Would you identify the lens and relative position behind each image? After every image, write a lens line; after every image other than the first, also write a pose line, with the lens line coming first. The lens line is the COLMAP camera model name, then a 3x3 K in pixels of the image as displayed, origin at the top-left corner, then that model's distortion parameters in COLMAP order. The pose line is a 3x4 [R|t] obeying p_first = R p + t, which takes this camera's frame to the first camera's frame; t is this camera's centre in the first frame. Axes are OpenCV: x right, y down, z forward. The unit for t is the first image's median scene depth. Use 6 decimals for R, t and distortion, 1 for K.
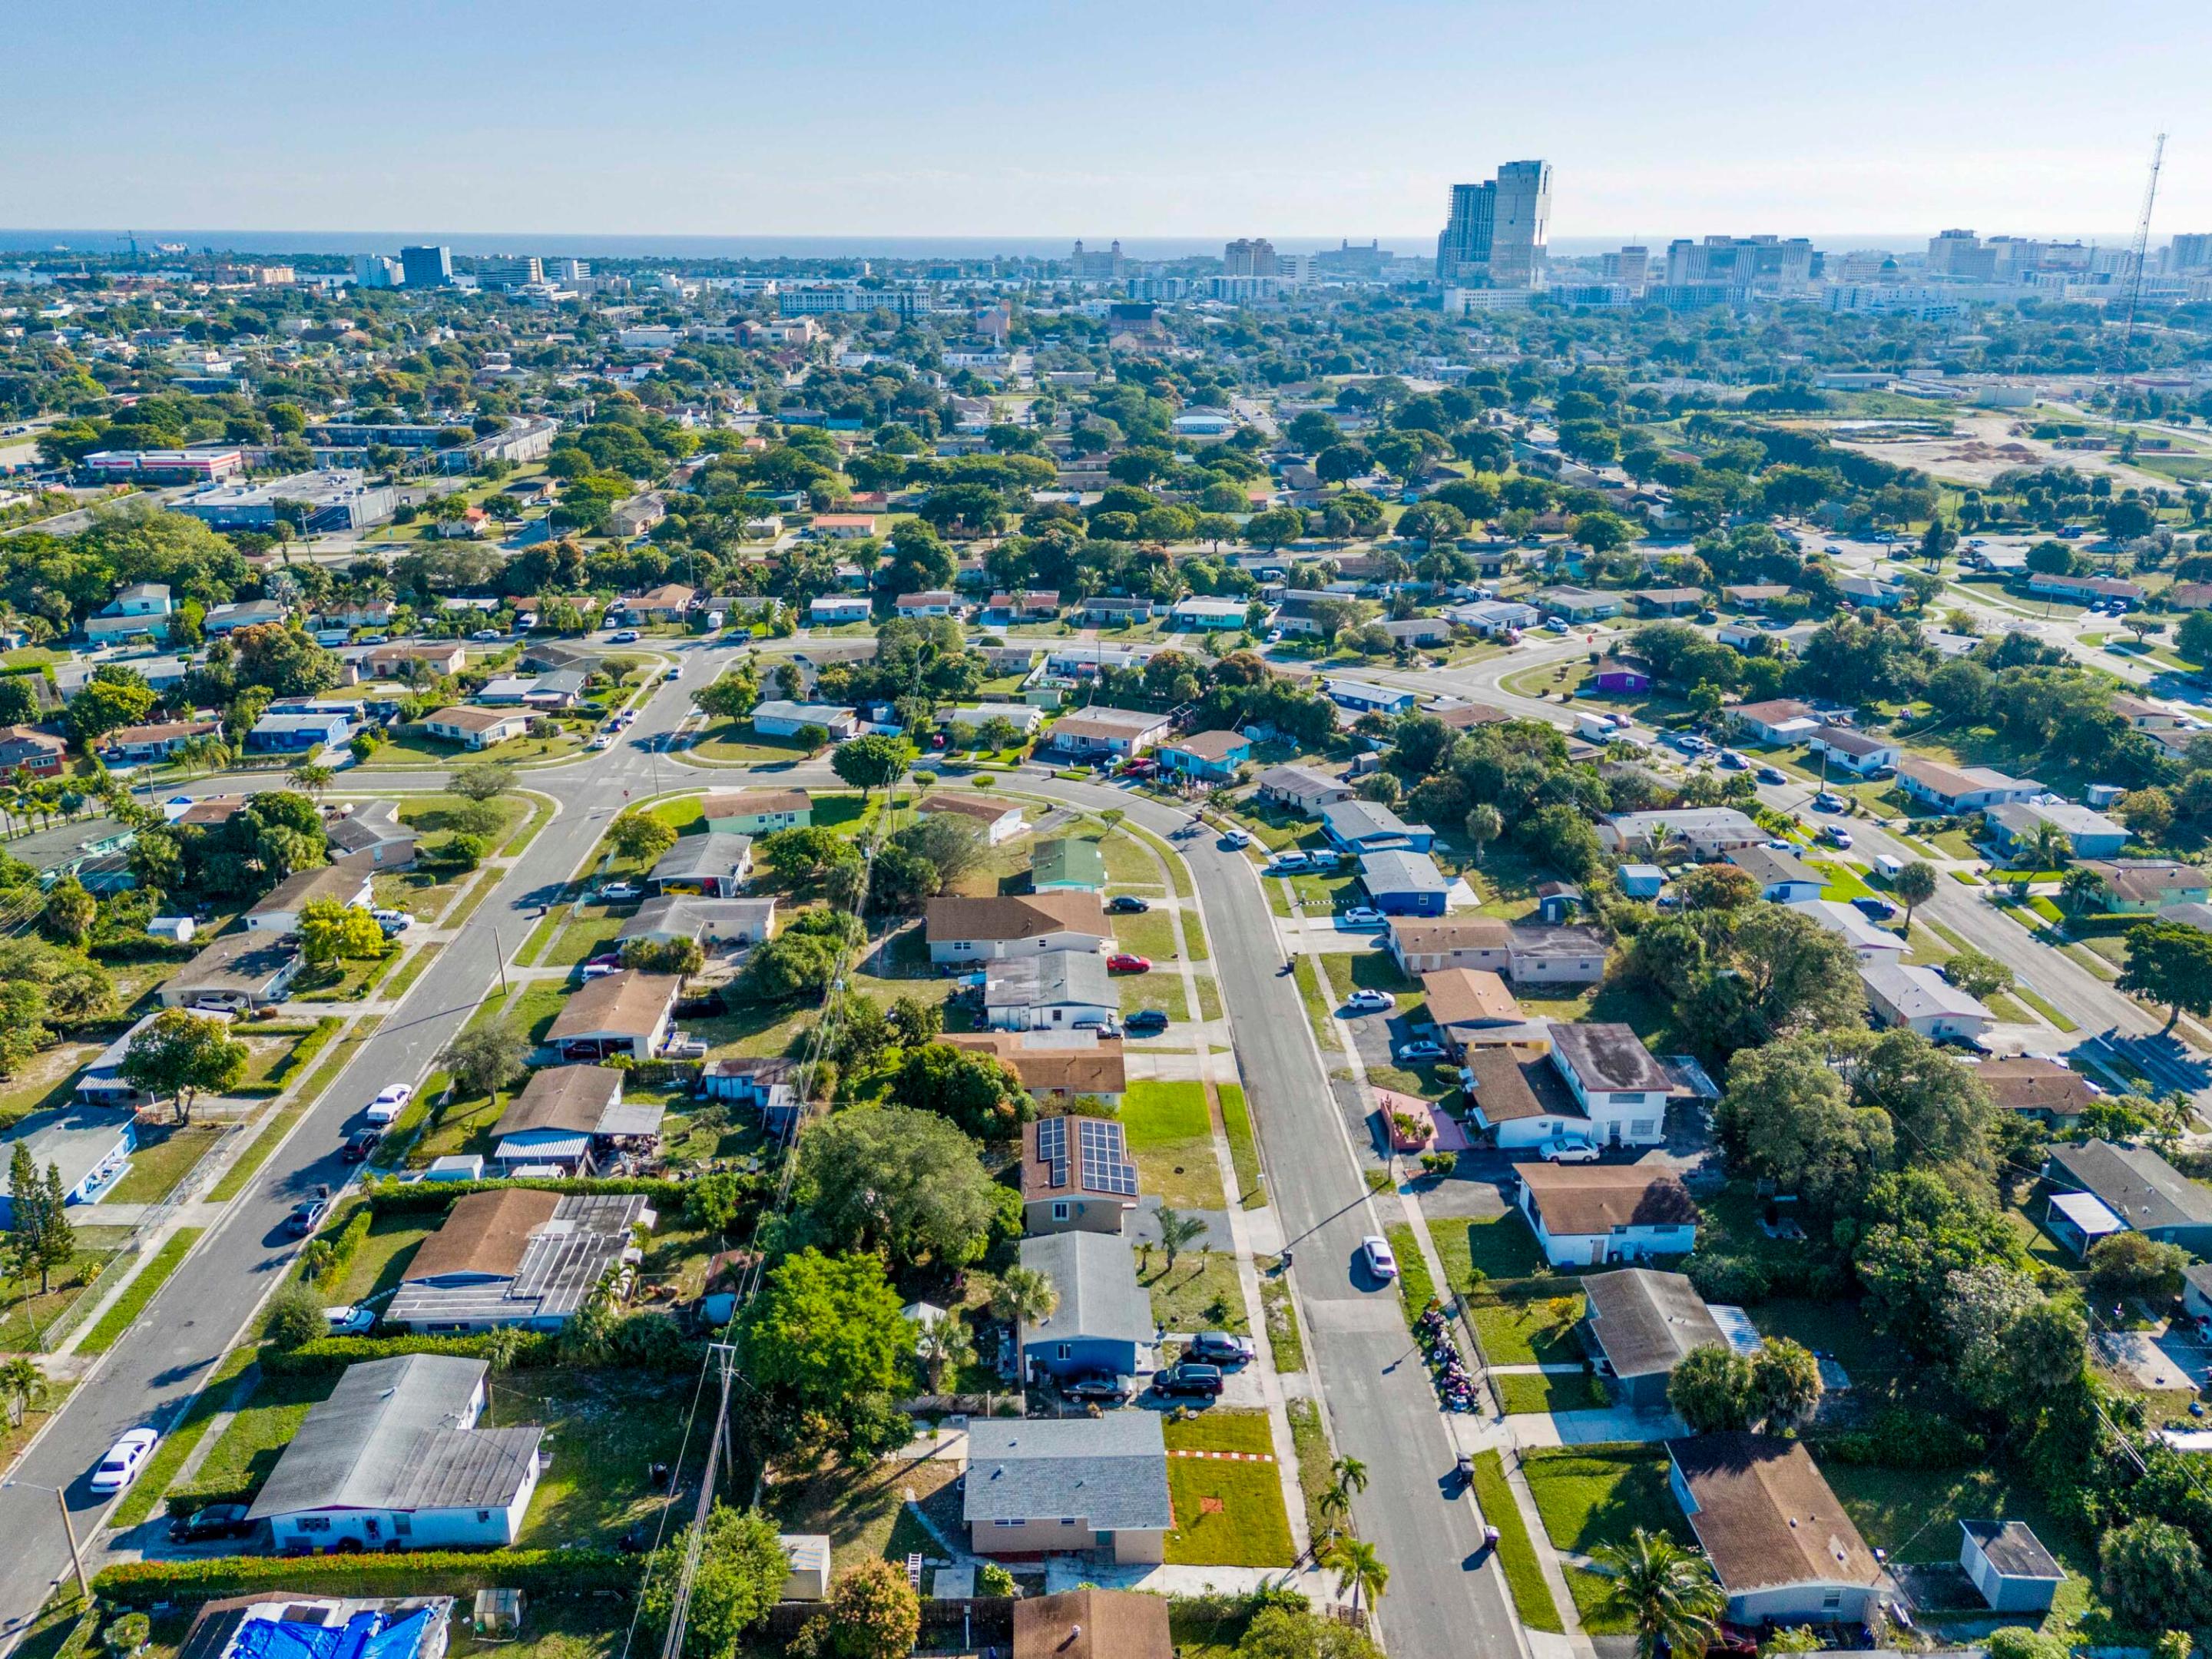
lens RADIAL K [[1641.3, 0, 1102.4], [0, 1641.3, 828.4], [0, 0, 1]] dist [0.073523, -0.066574]
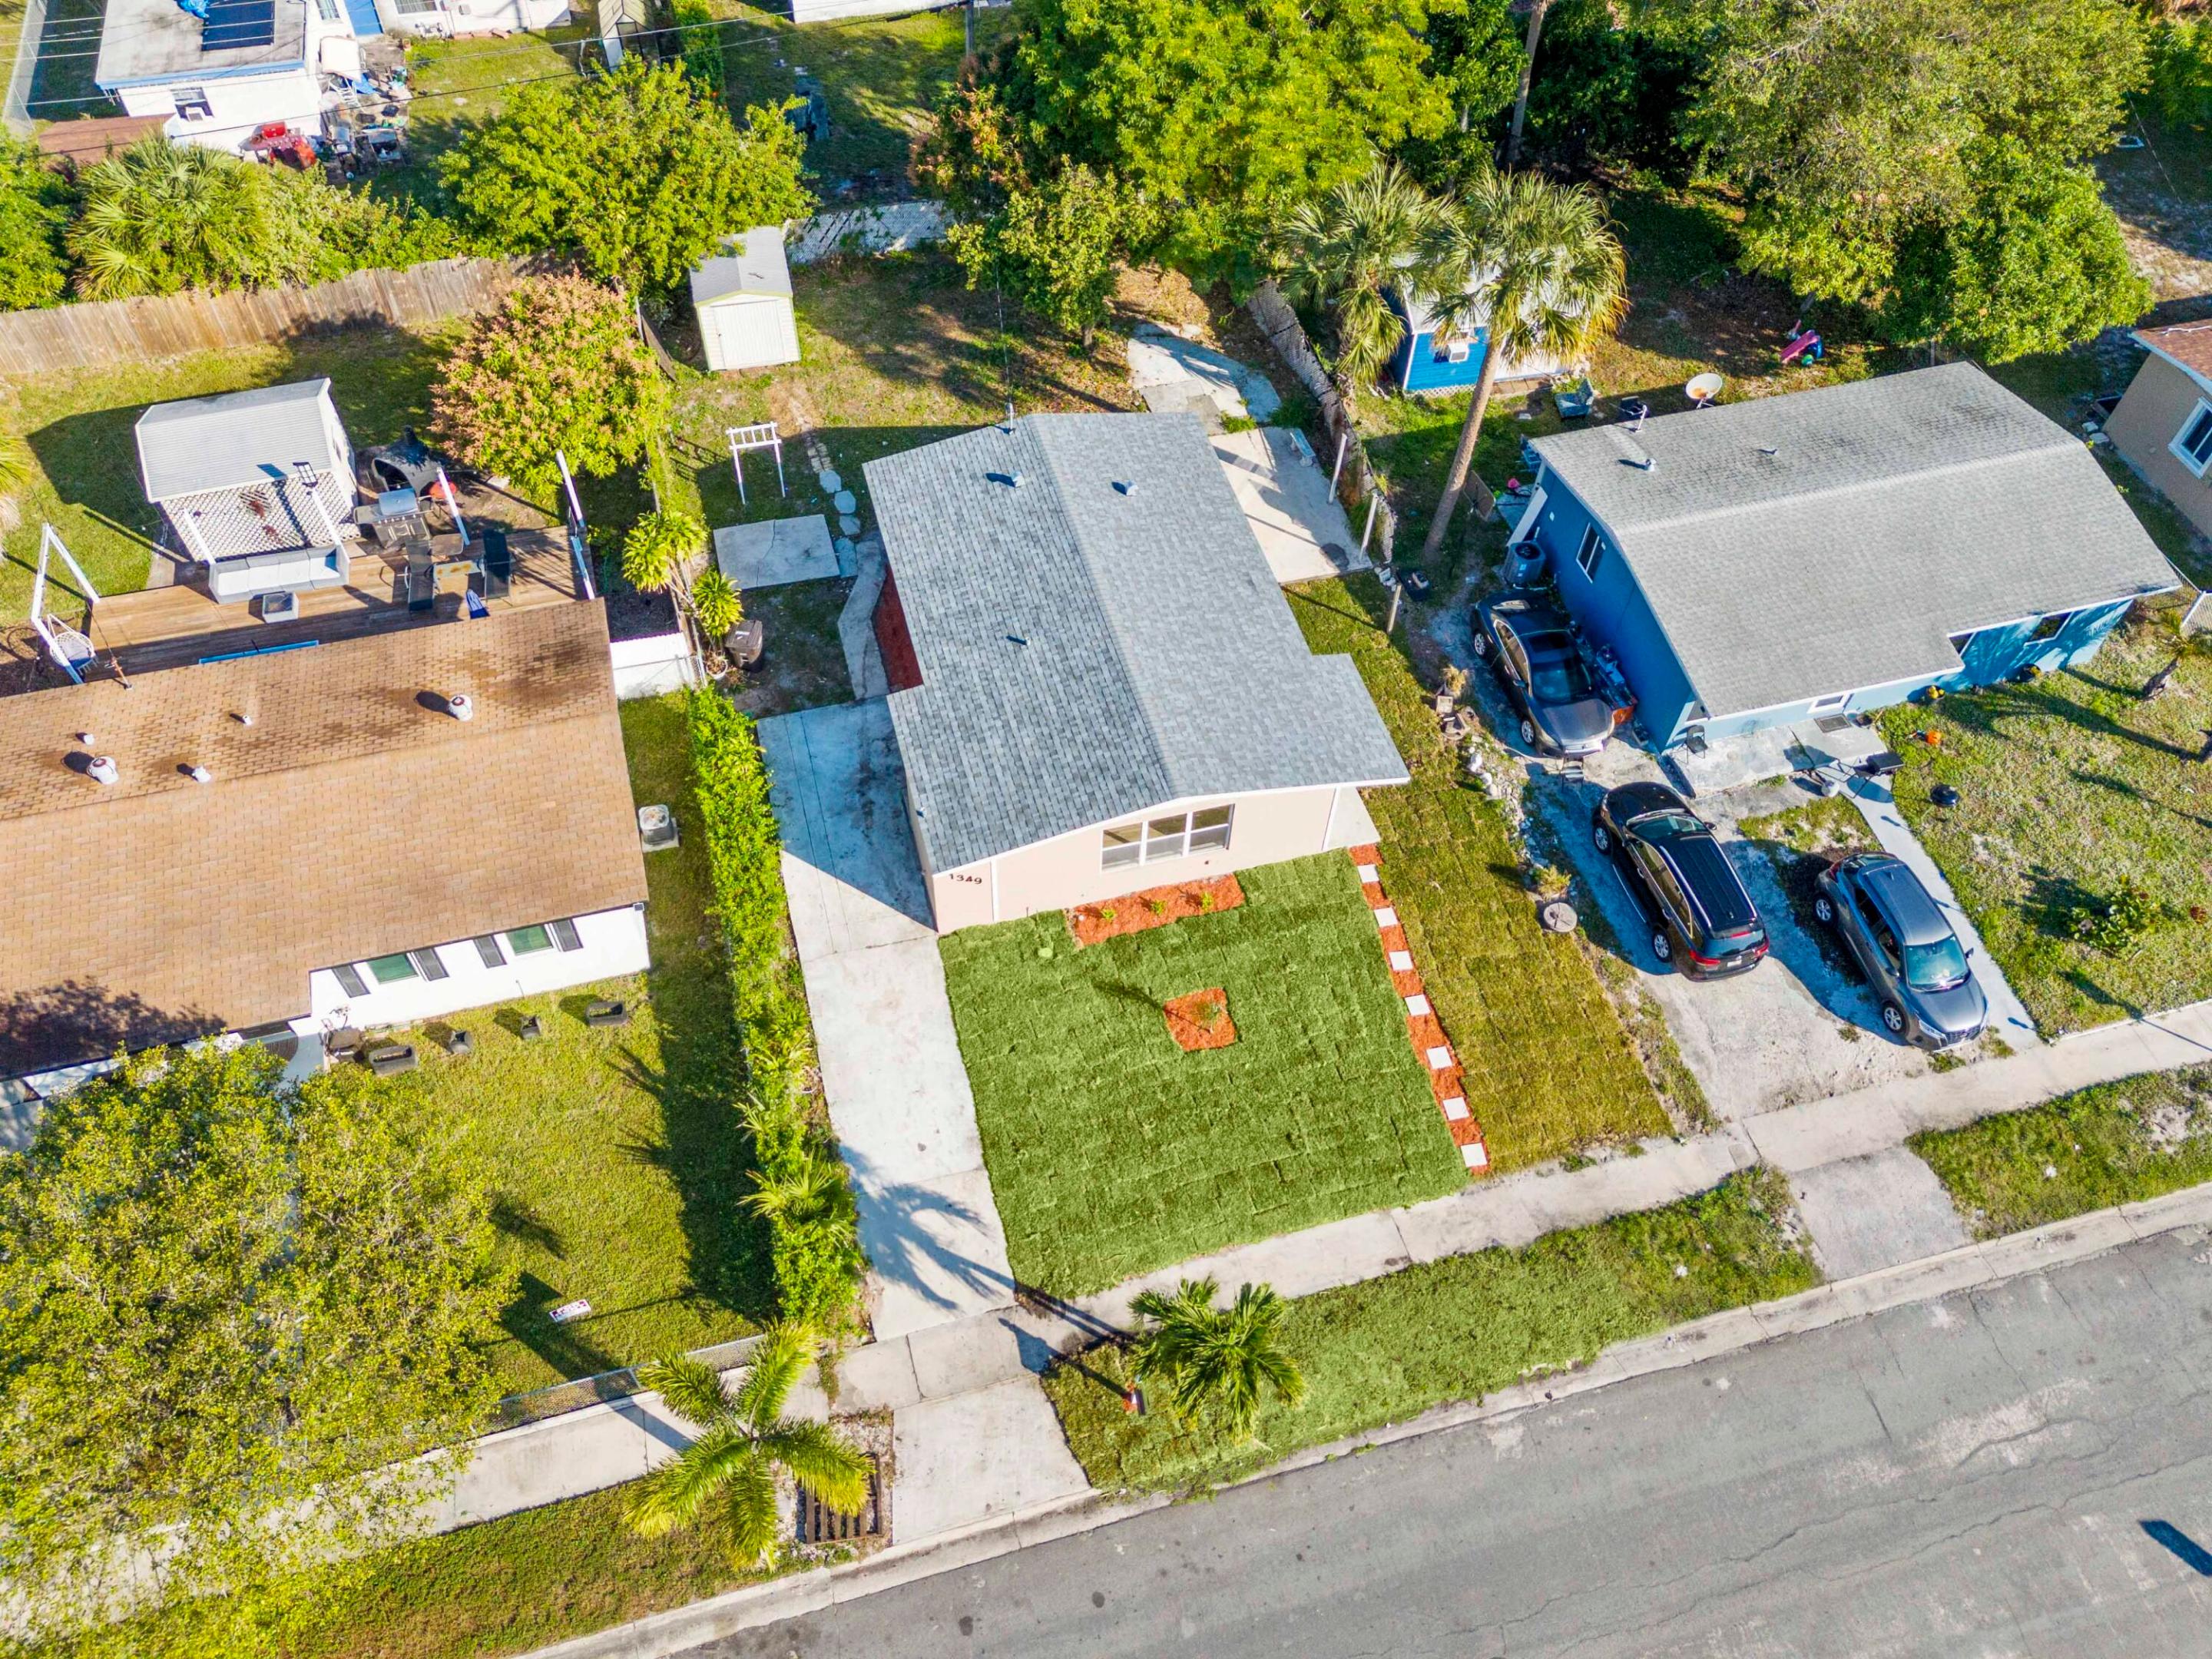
lens RADIAL K [[1626.0, 0, 1106.0], [0, 1626.0, 829.5], [0, 0, 1]] dist [0.069158, -0.059061]
pose [[0.236717, 0.769092, -0.593685, 0.121003], [-0.349389, 0.637559, 0.686619, 0.091114], [0.906583, 0.044893, 0.419633, 0.457156]]
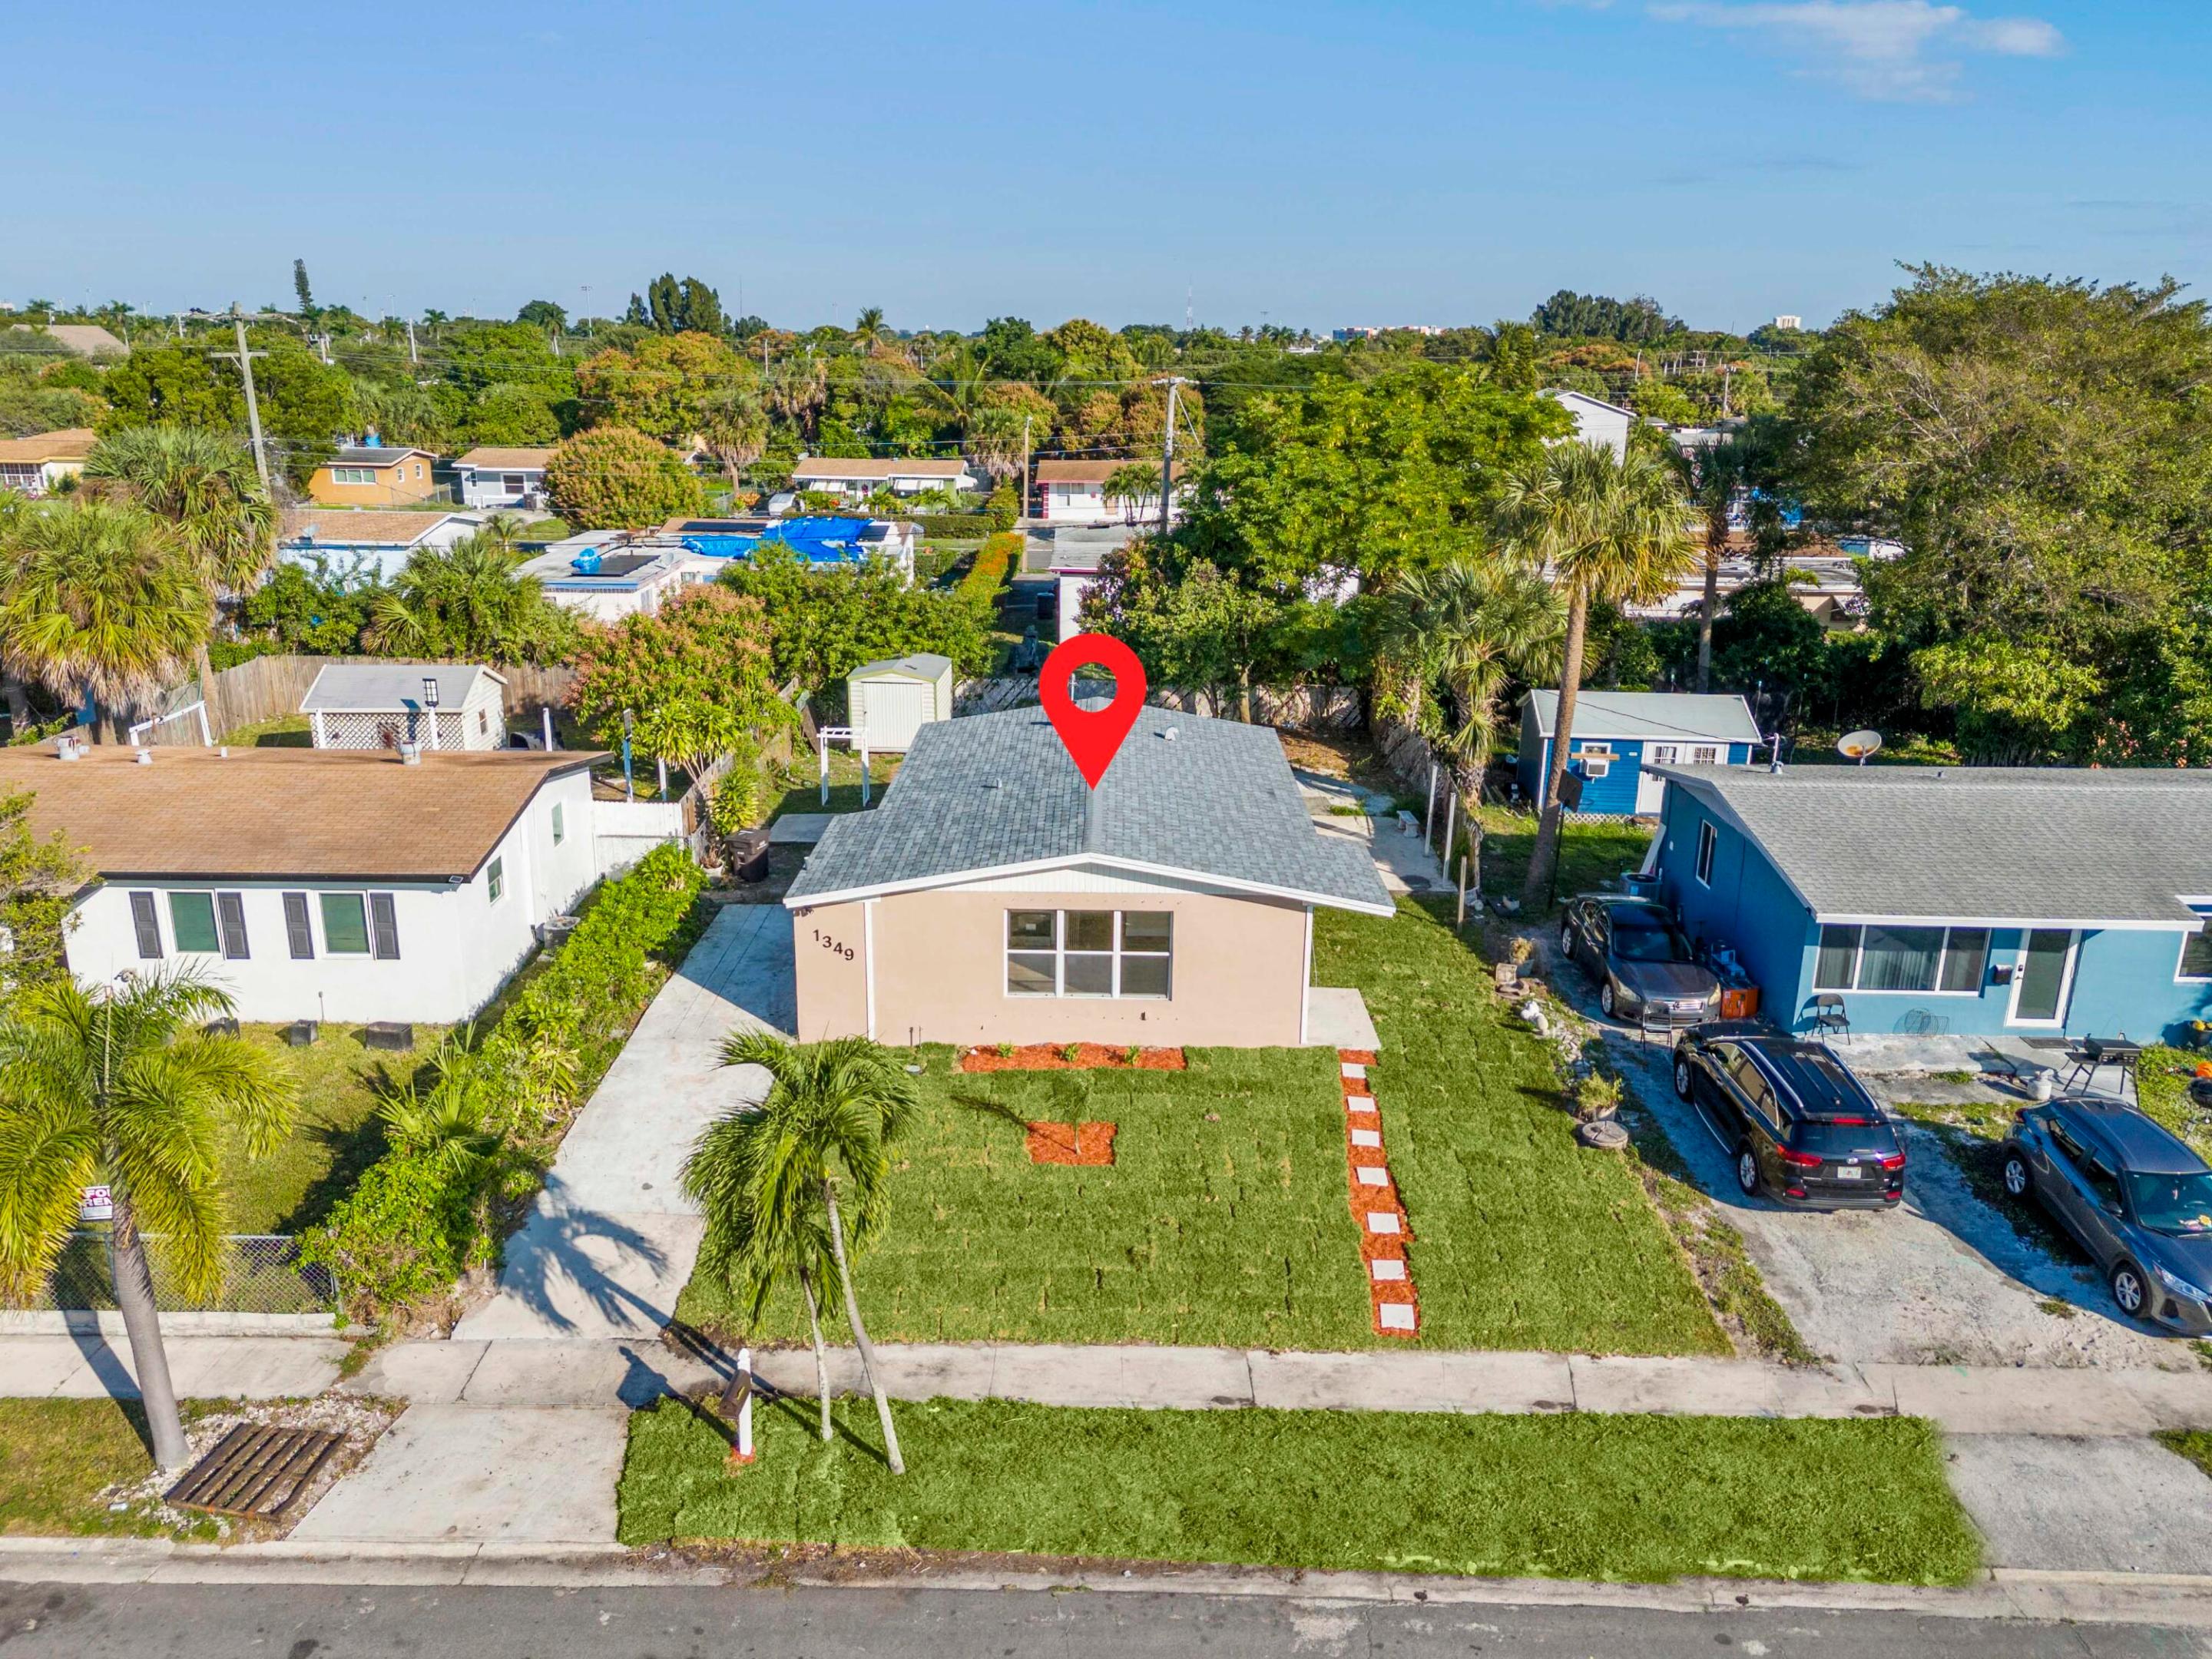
lens RADIAL K [[1626.0, 0, 1106.0], [0, 1626.0, 829.5], [0, 0, 1]] dist [0.069158, -0.059061]
pose [[-0.037964, 0.279084, -0.959516, 0.153241], [-0.347164, 0.896715, 0.274553, 0.161294], [0.937036, 0.343533, 0.062846, 0.526395]]
